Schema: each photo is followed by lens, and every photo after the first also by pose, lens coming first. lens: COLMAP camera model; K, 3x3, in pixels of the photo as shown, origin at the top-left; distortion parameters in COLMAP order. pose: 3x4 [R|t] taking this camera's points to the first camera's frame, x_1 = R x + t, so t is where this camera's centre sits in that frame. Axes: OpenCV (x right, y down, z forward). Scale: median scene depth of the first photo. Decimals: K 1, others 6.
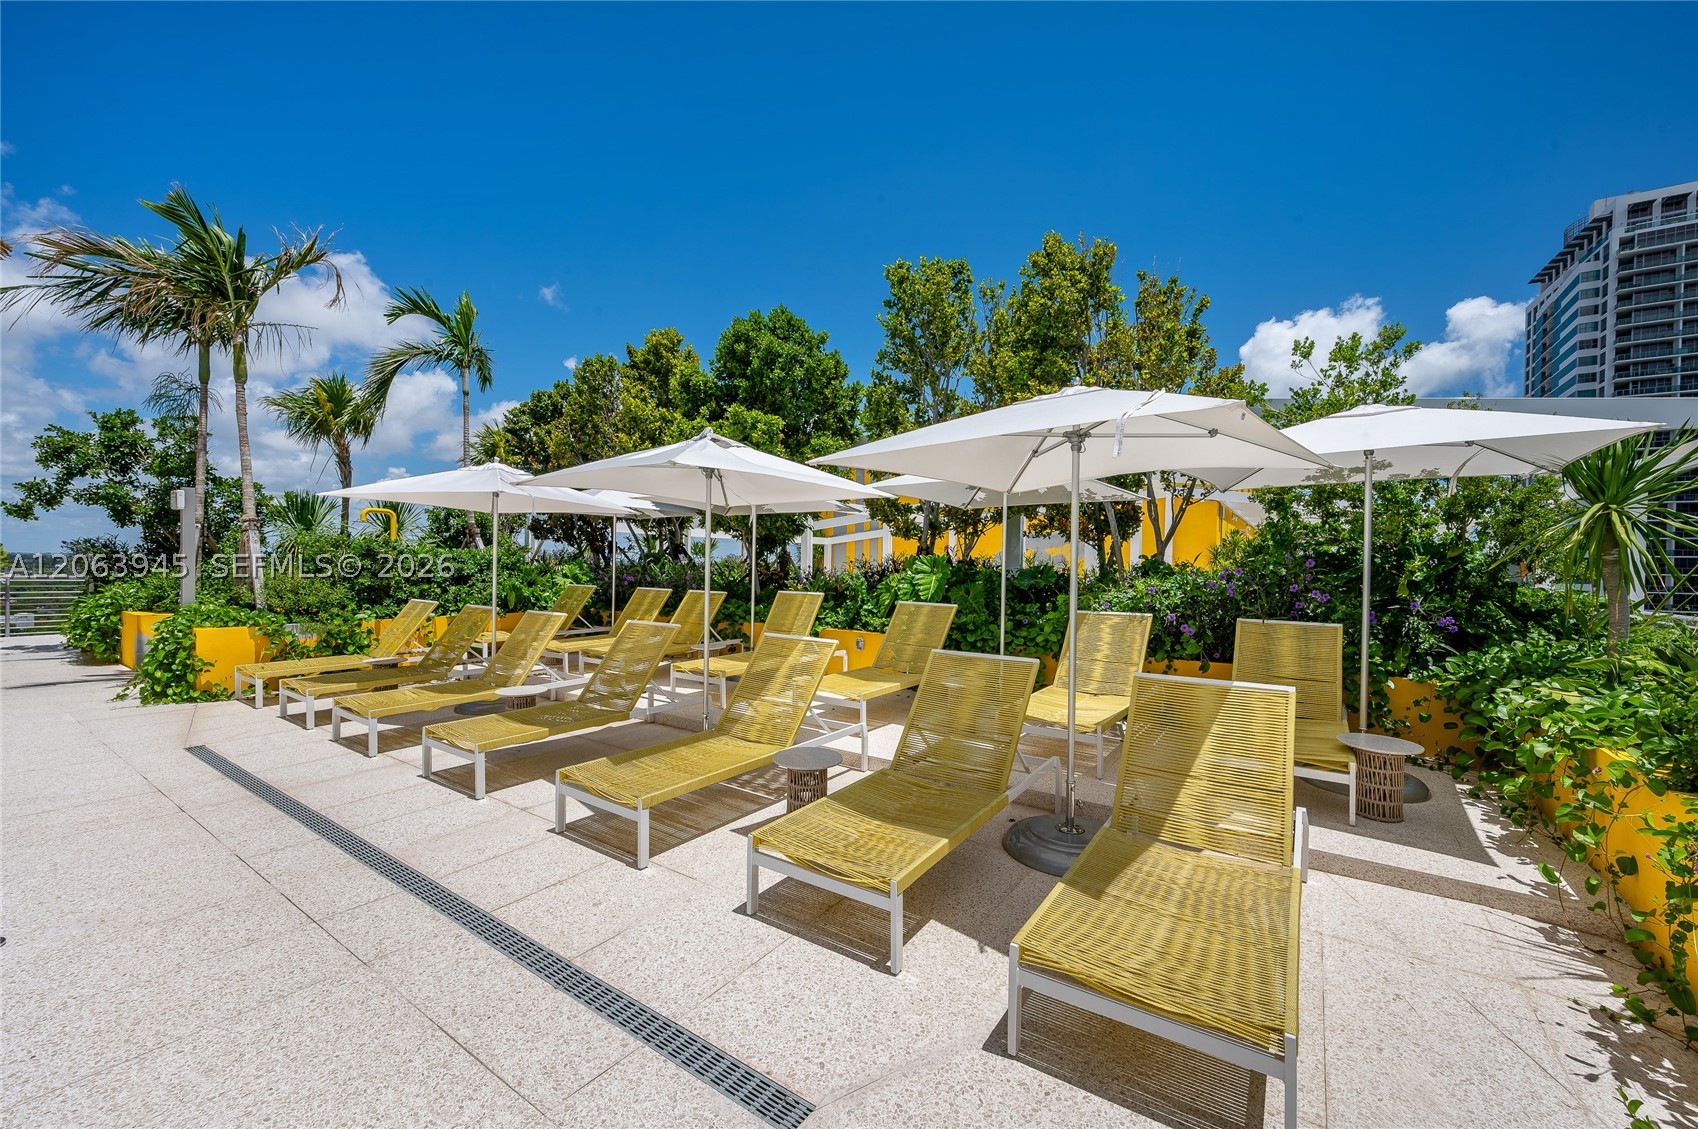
lens RADIAL K [[674.1, 0, 847.4], [0, 674.1, 570.6], [0, 0, 1]] dist [-0.002597, 0.001397]
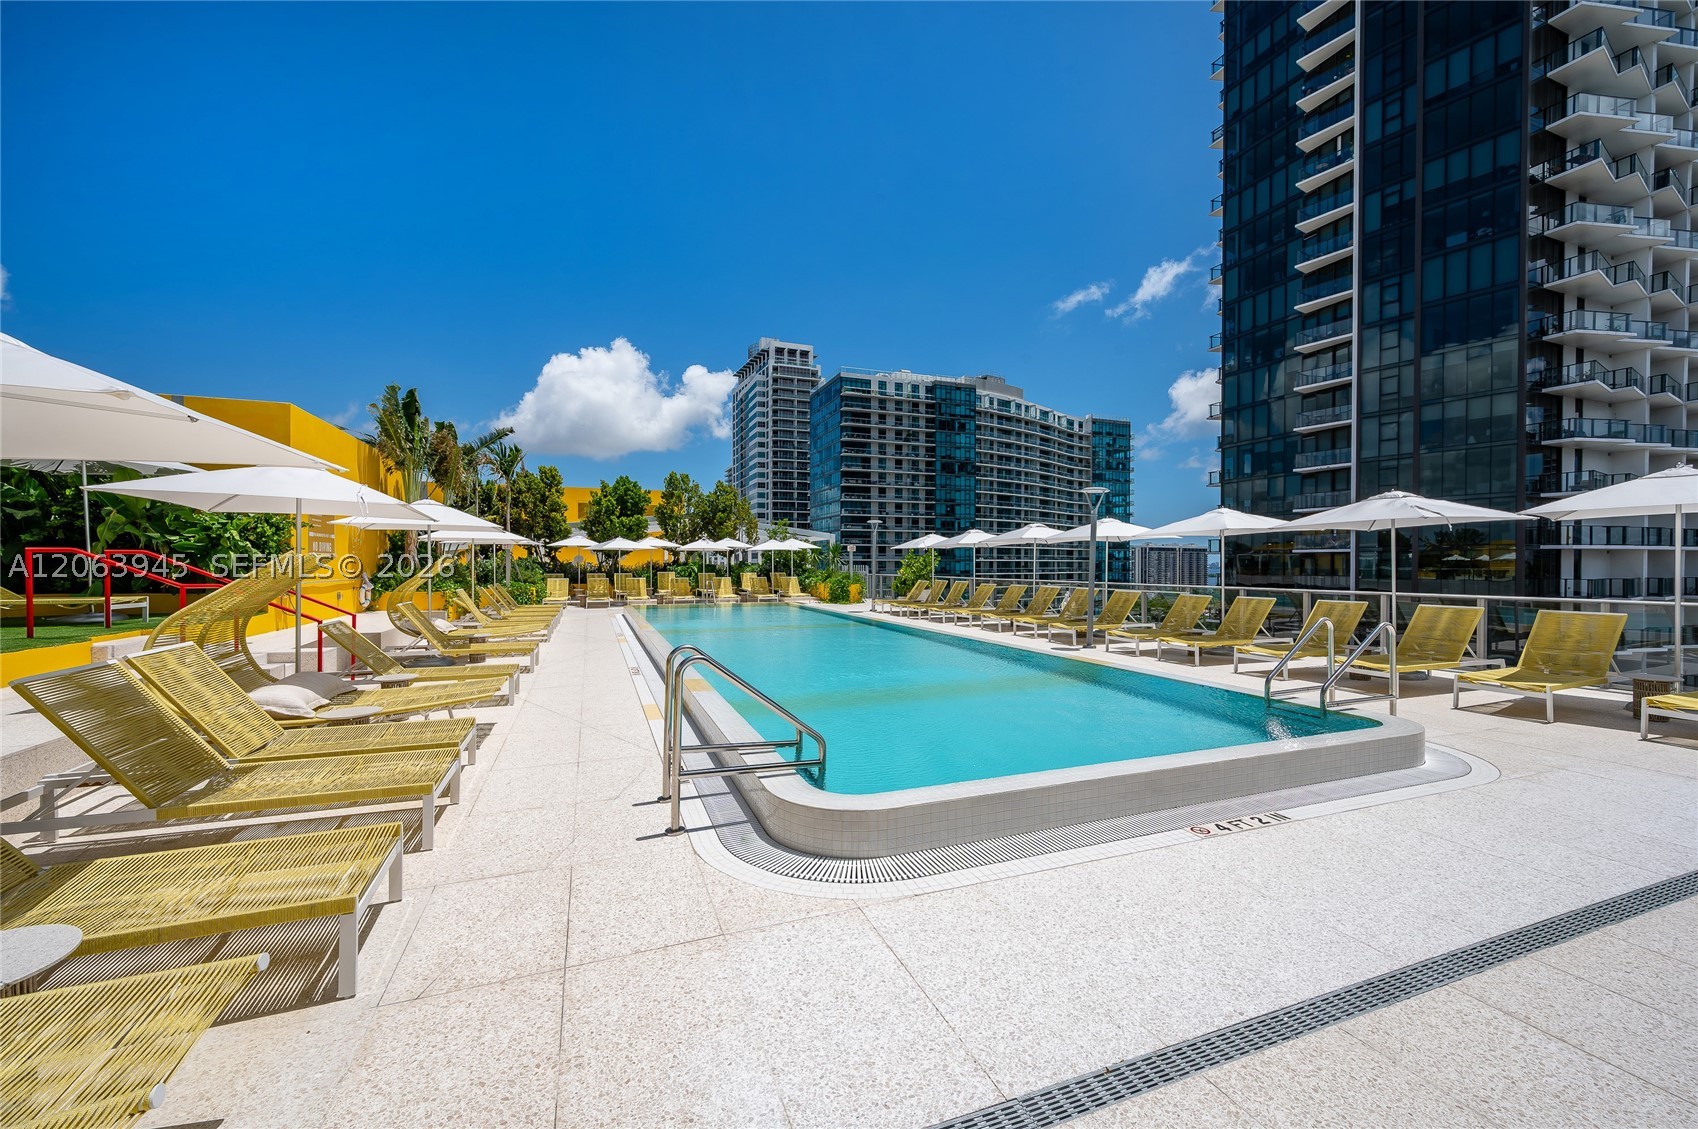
lens RADIAL K [[674.1, 0, 844.7], [0, 674.1, 567.1], [0, 0, 1]] dist [-0.002597, 0.001397]
pose [[0.569803, -0.021871, 0.821490, -0.157240], [0.021208, 0.999704, 0.011905, -0.001879], [-0.821508, 0.010638, 0.570098, -0.113578]]
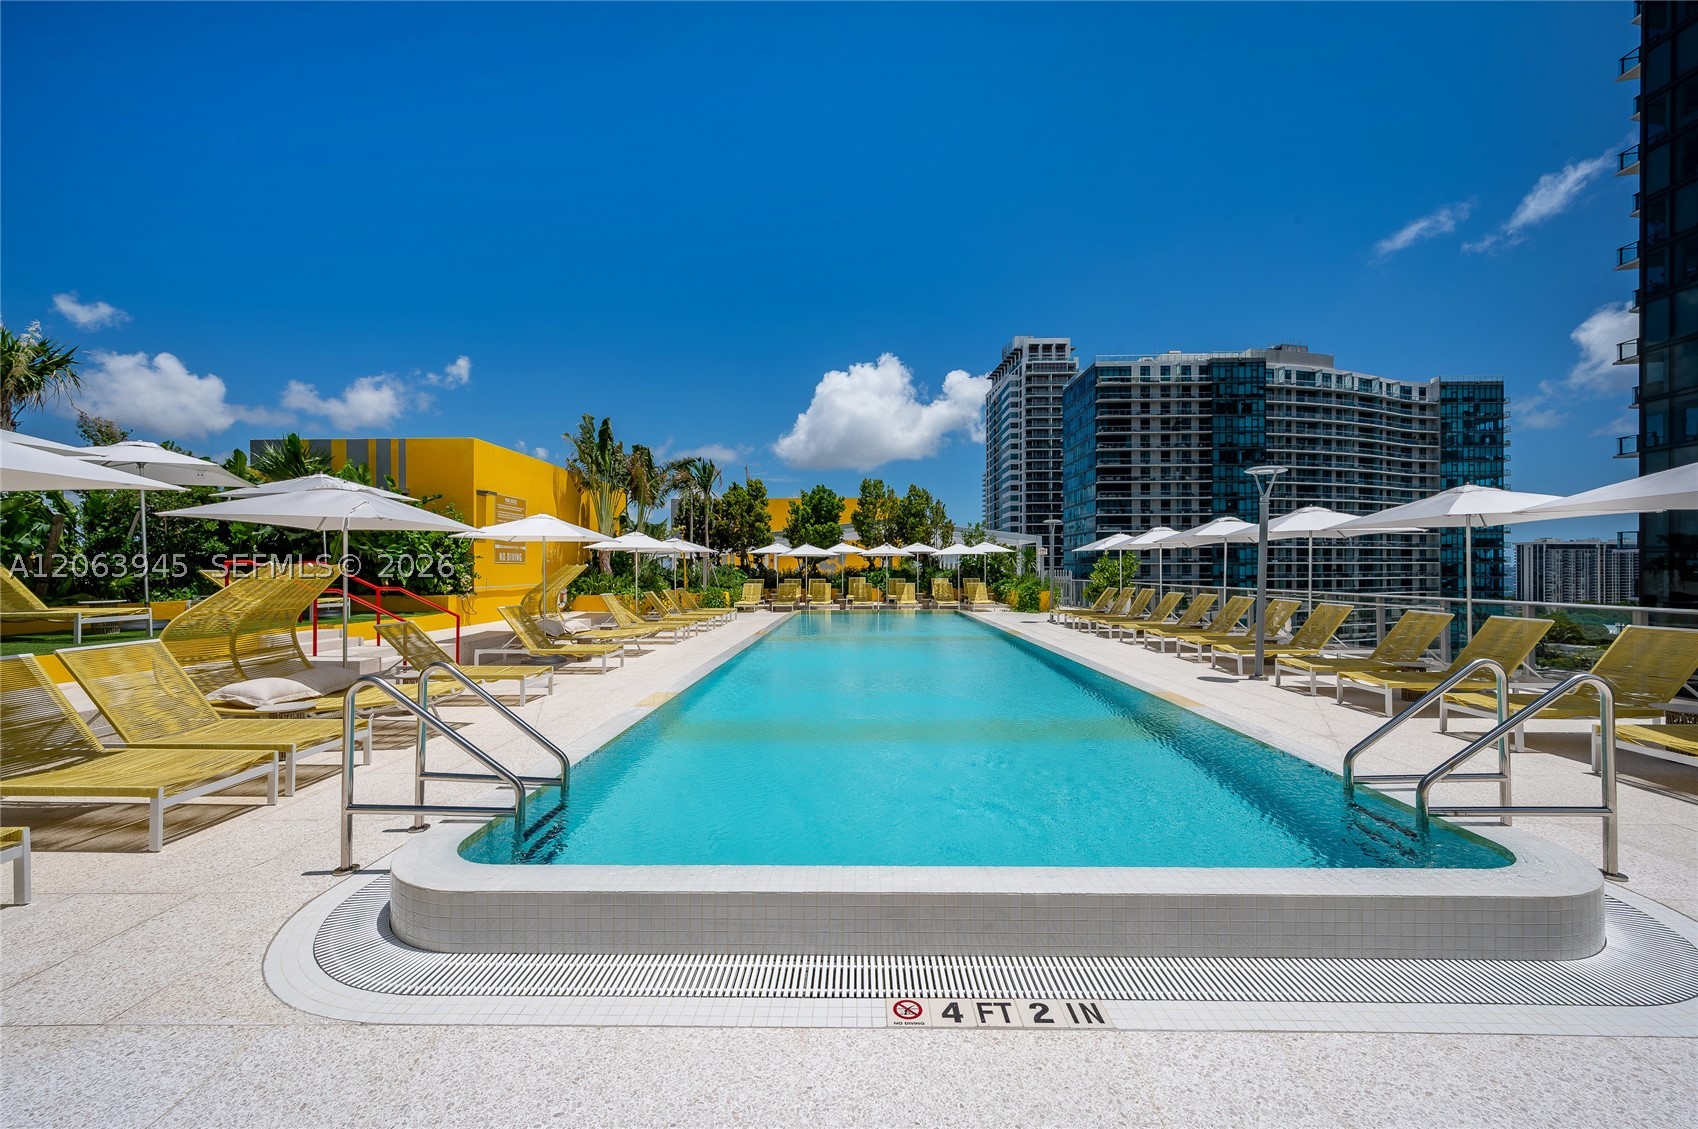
lens RADIAL K [[674.1, 0, 846.5], [0, 674.1, 568.7], [0, 0, 1]] dist [-0.002597, 0.001397]
pose [[0.835495, -0.021839, 0.549063, -0.132155], [0.027851, 0.999609, -0.002620, -0.001292], [-0.548791, 0.017481, 0.835777, -0.125140]]
